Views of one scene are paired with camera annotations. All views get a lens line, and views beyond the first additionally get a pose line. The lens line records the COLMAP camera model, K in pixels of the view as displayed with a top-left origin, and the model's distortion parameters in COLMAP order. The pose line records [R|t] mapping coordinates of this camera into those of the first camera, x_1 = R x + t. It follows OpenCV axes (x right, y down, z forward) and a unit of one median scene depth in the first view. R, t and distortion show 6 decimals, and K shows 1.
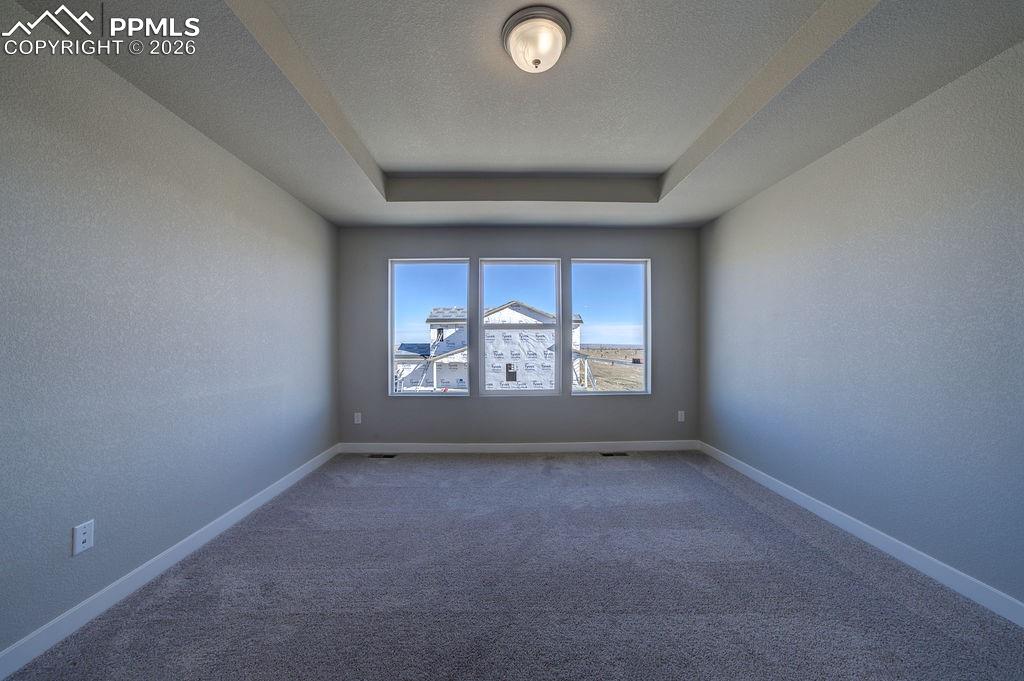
lens RADIAL K [[380.4, 0, 512.0], [0, 380.4, 340.5], [0, 0, 1]] dist [-0.000077, 0.000115]
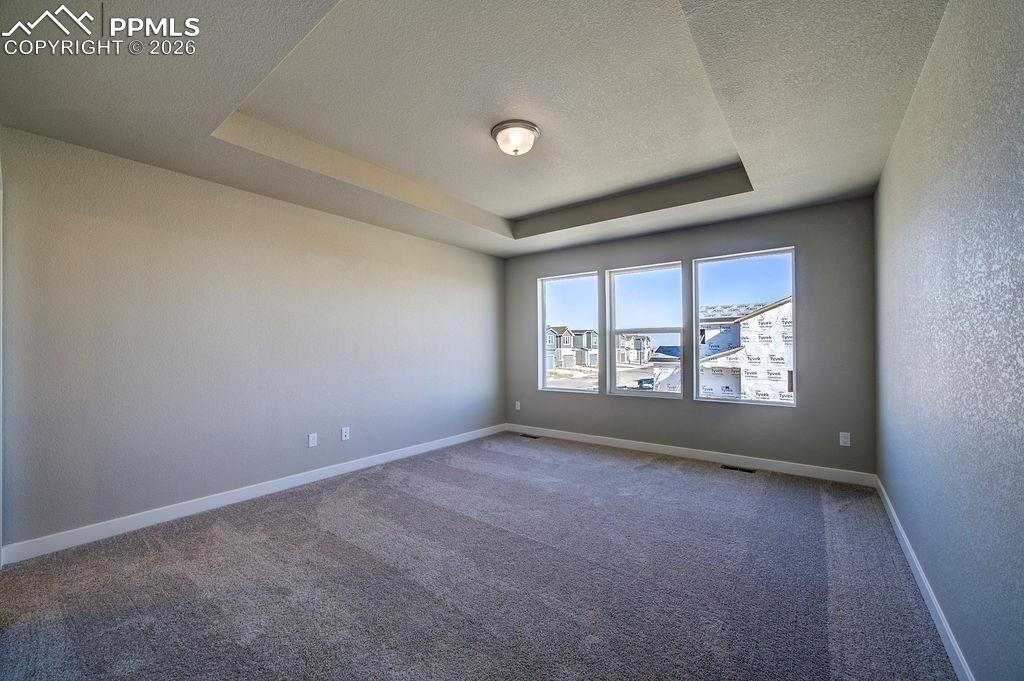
lens RADIAL K [[380.4, 0, 512.0], [0, 380.4, 340.5], [0, 0, 1]] dist [-0.000077, 0.000115]
pose [[0.793699, -0.009205, -0.608242, 0.410322], [0.005085, 0.999951, -0.008498, -0.002390], [0.608290, 0.003652, 0.793706, -0.052161]]
